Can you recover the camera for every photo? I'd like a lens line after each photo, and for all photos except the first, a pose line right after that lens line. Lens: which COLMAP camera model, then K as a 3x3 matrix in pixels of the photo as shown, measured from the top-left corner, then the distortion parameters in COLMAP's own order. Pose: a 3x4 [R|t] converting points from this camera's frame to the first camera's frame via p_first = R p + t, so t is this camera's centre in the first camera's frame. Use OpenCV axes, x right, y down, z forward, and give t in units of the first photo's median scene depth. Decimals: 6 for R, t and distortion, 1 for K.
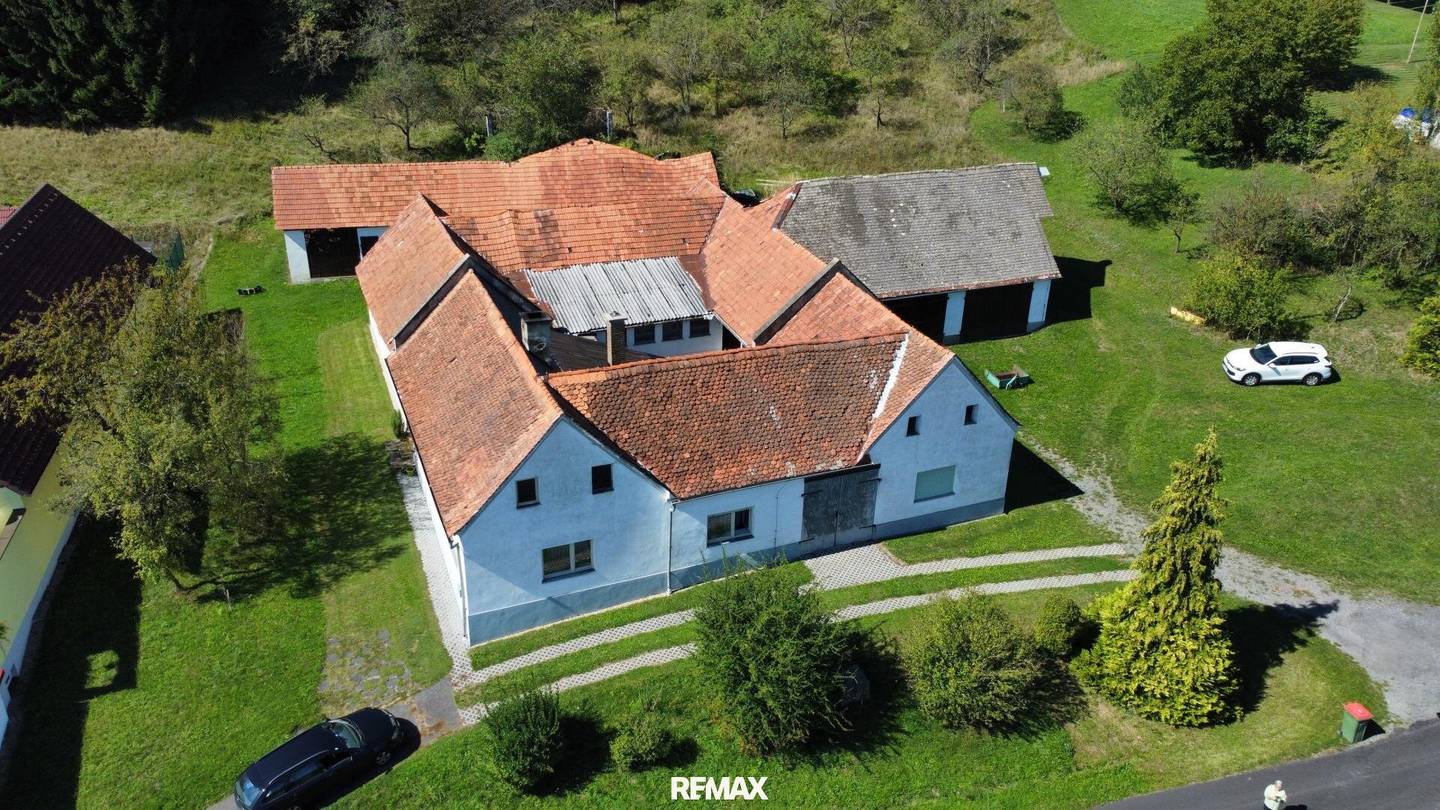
lens RADIAL K [[1111.1, 0, 720.4], [0, 1111.1, 403.7], [0, 0, 1]] dist [0.006303, -0.006066]
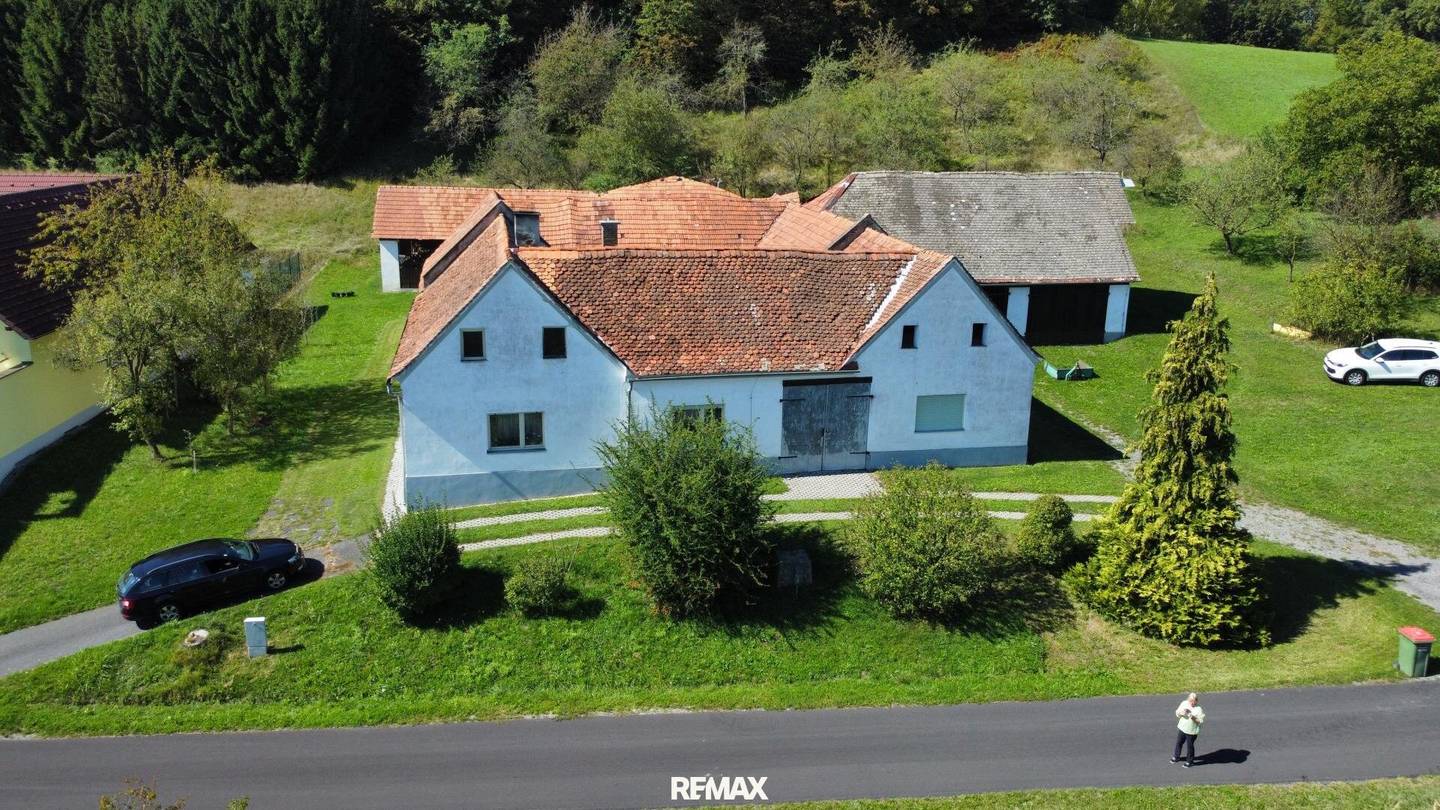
lens RADIAL K [[1111.1, 0, 719.9], [0, 1111.1, 405.7], [0, 0, 1]] dist [0.006303, -0.006066]
pose [[0.982363, 0.041632, -0.182291, 0.185620], [-0.076013, 0.979623, -0.185906, 0.253133], [0.170837, 0.196483, 0.965510, 0.094968]]
